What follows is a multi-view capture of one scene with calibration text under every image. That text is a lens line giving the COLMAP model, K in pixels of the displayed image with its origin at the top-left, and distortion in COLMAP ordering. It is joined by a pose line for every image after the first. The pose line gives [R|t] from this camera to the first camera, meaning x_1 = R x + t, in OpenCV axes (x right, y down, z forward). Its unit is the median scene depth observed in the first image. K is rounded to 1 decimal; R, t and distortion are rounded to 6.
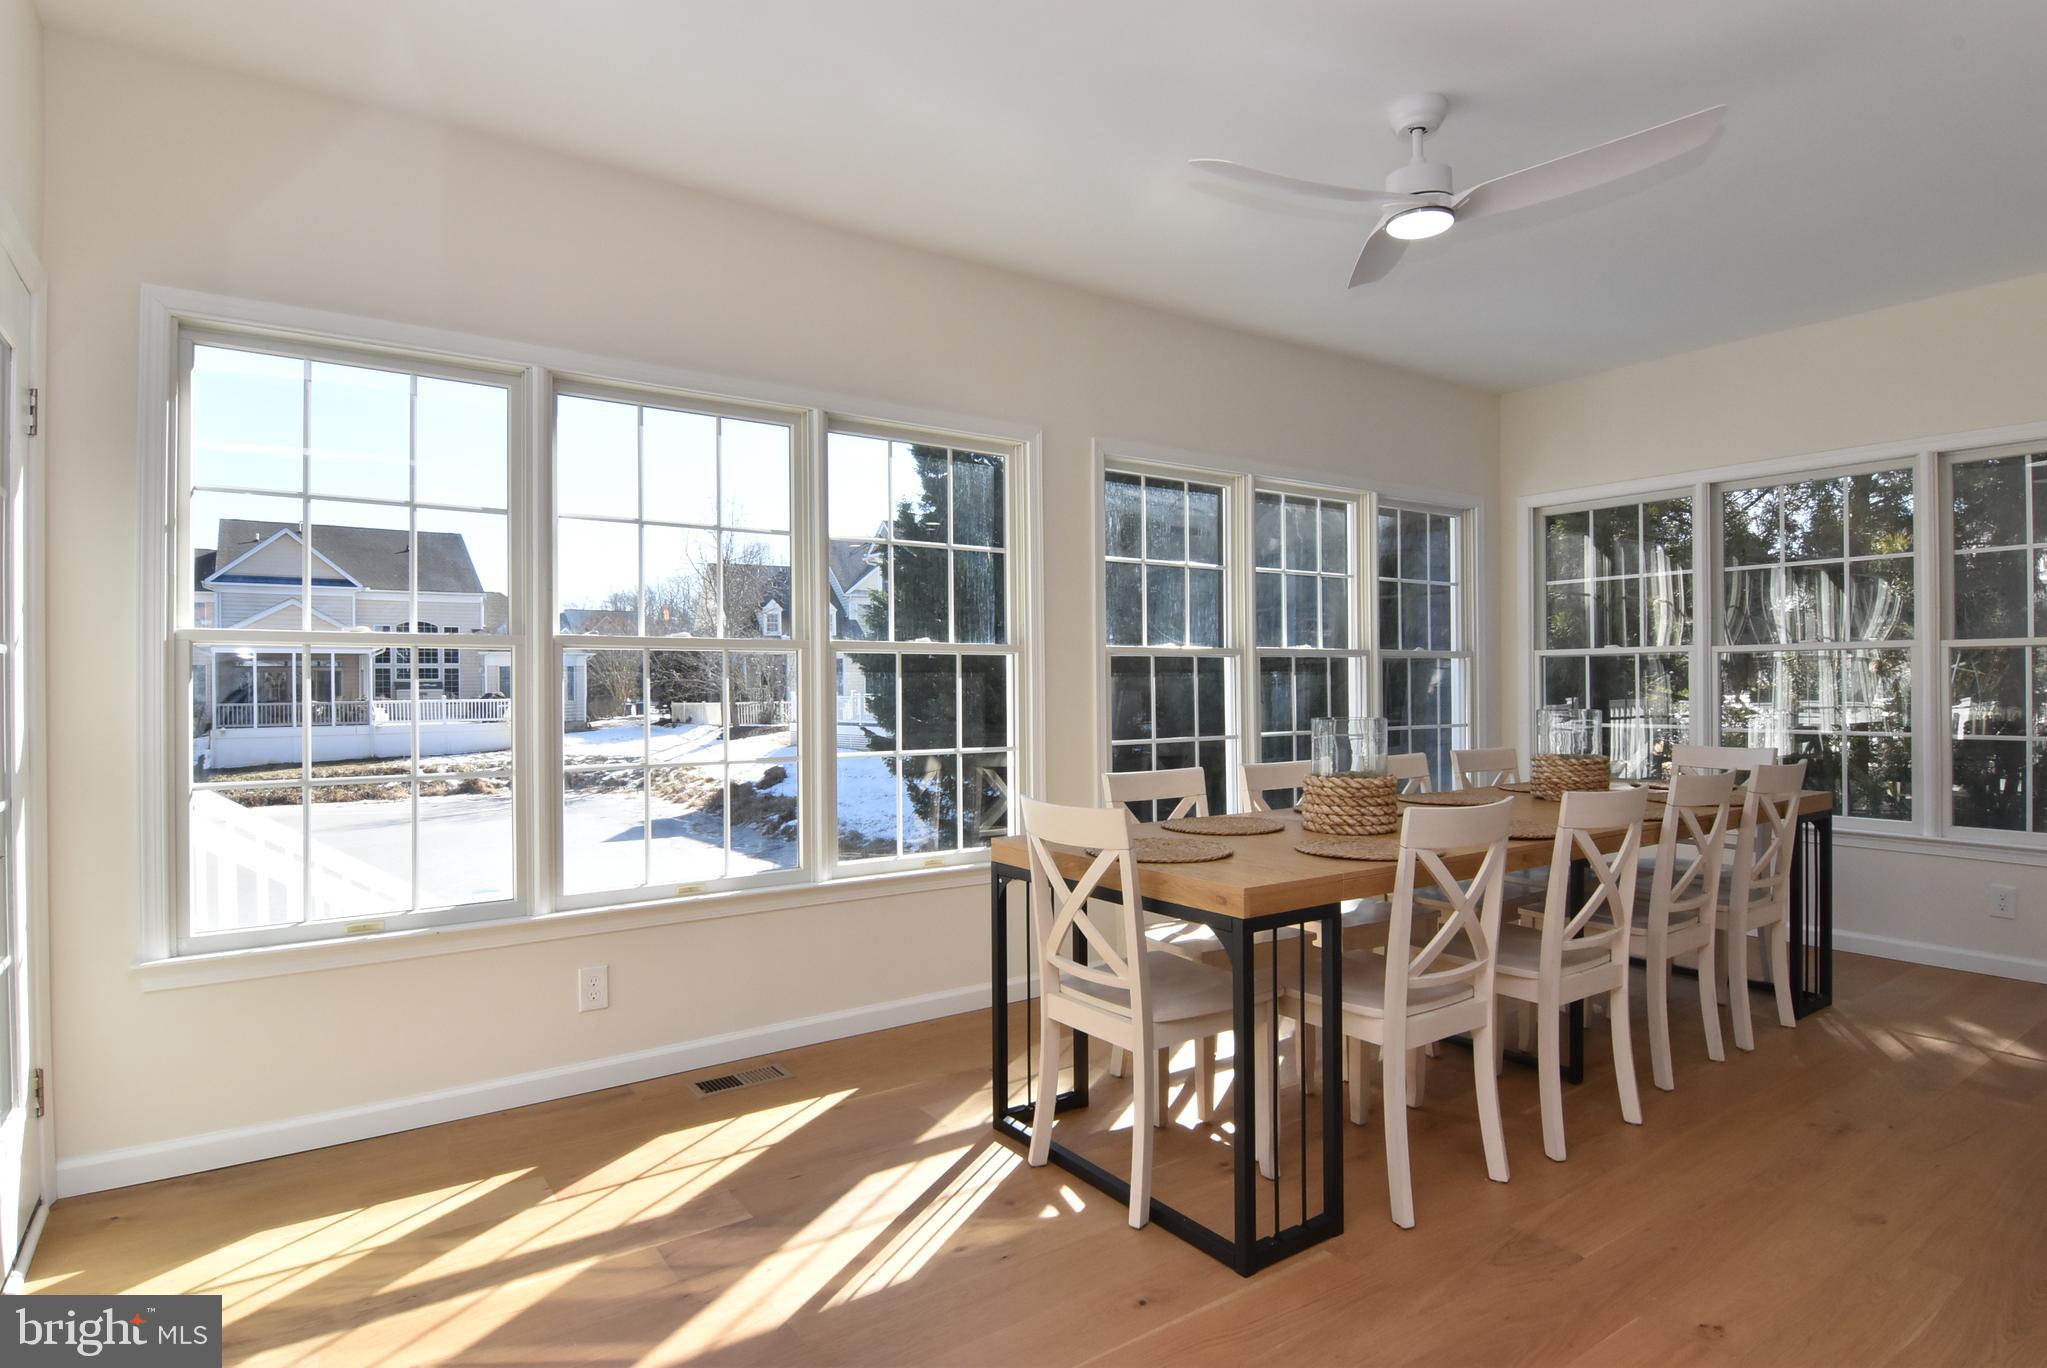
lens RADIAL K [[1074.0, 0, 1023.4], [0, 1074.0, 687.3], [0, 0, 1]] dist [0.001023, -0.022190]
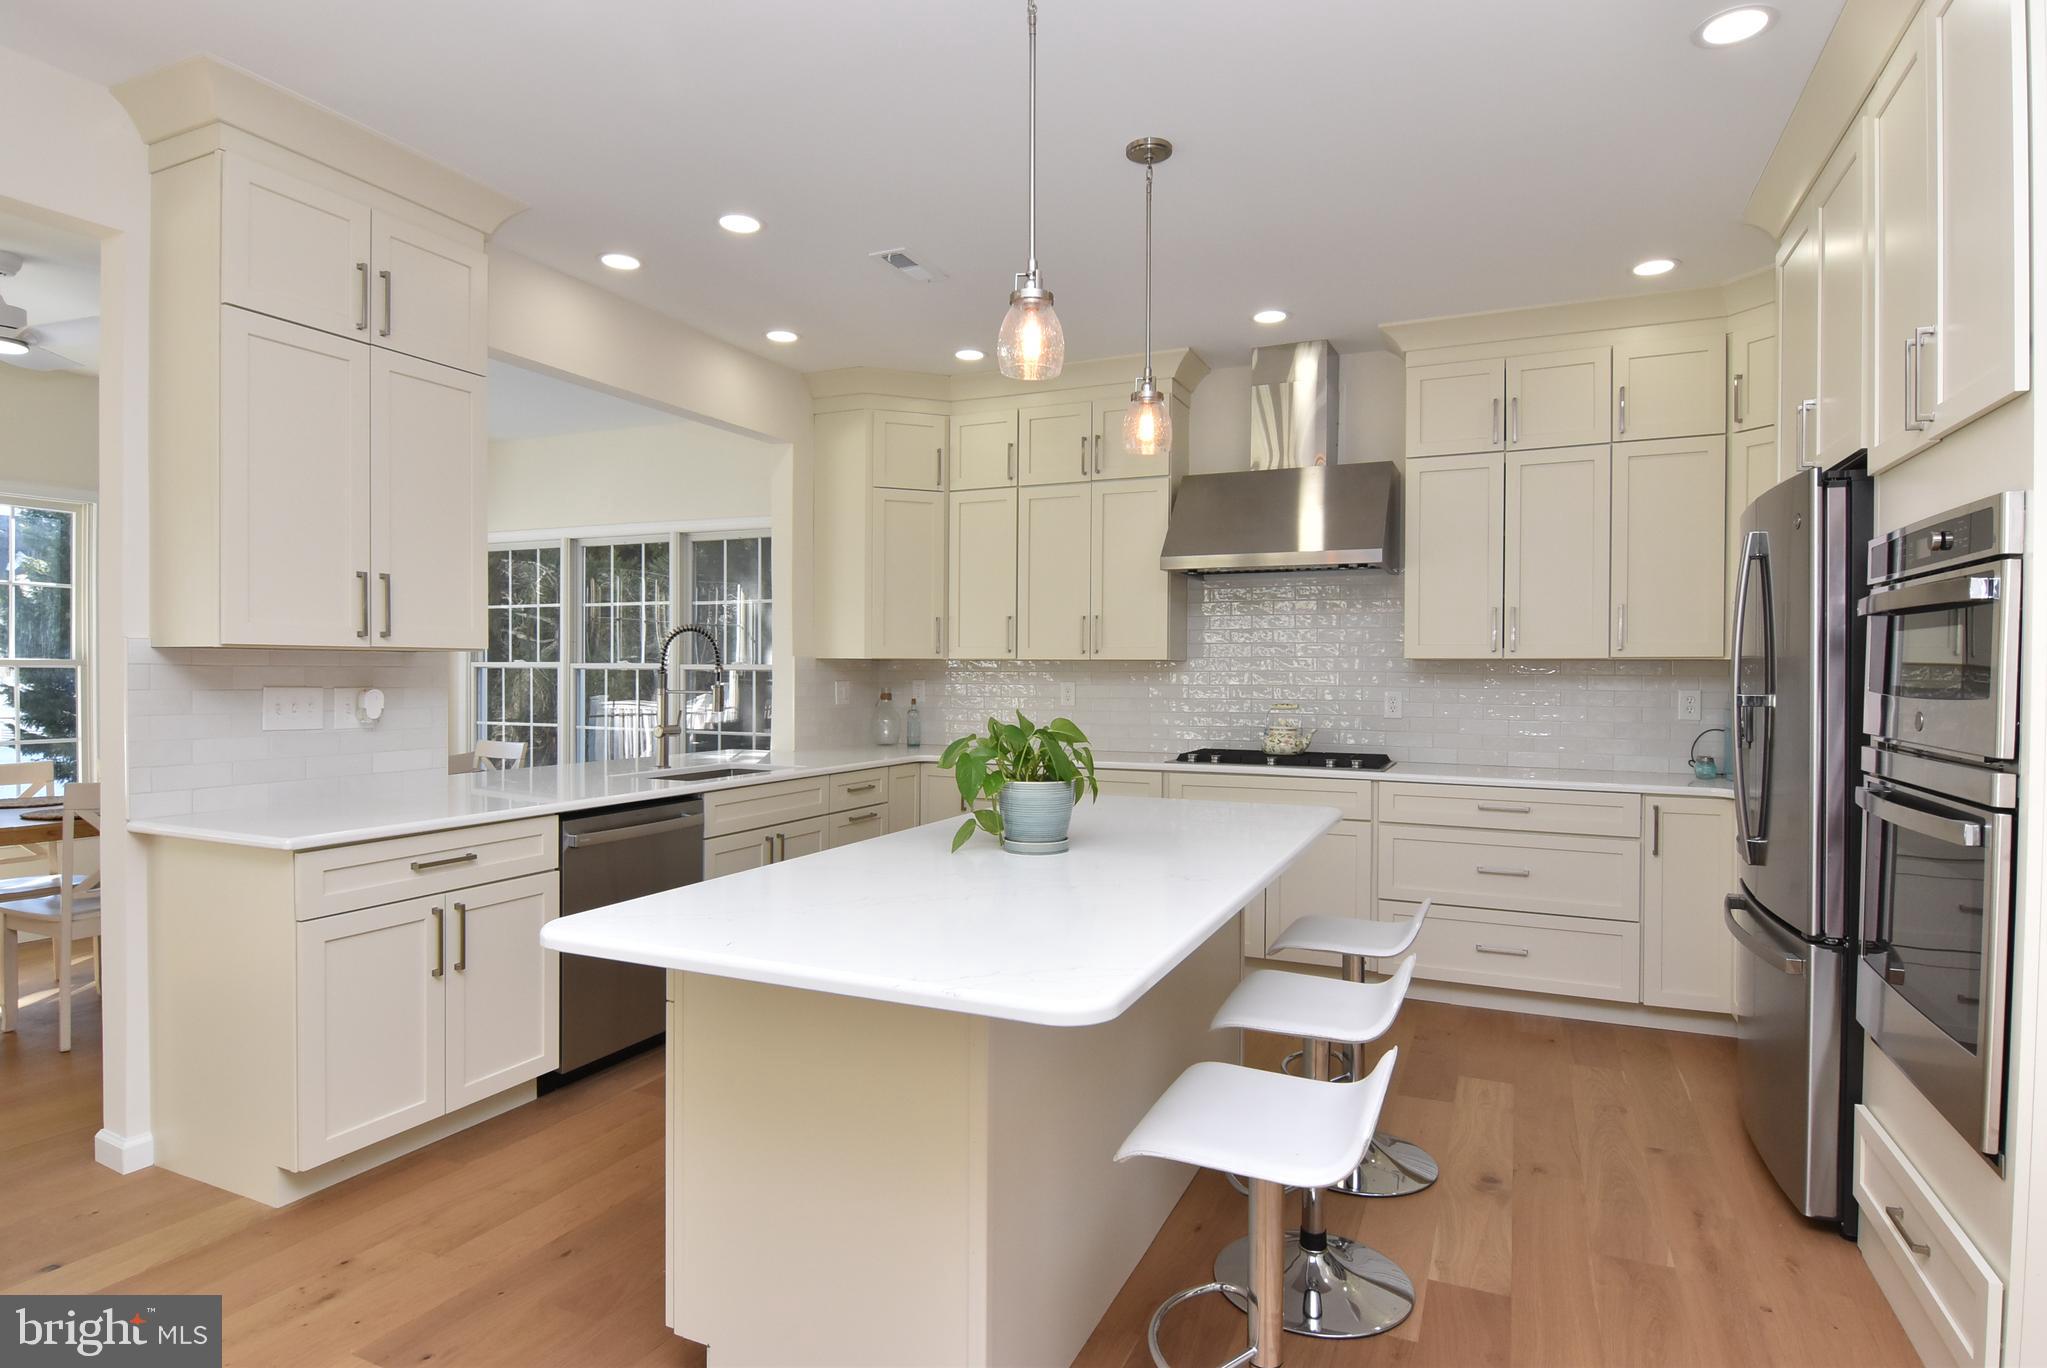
lens RADIAL K [[1086.7, 0, 1029.2], [0, 1086.7, 682.4], [0, 0, 1]] dist [0.006213, -0.021021]
pose [[0.862747, 0.007924, 0.505575, 0.496961], [-0.011368, 0.999928, 0.003727, -0.029156], [-0.505509, -0.008963, 0.862775, -0.466525]]
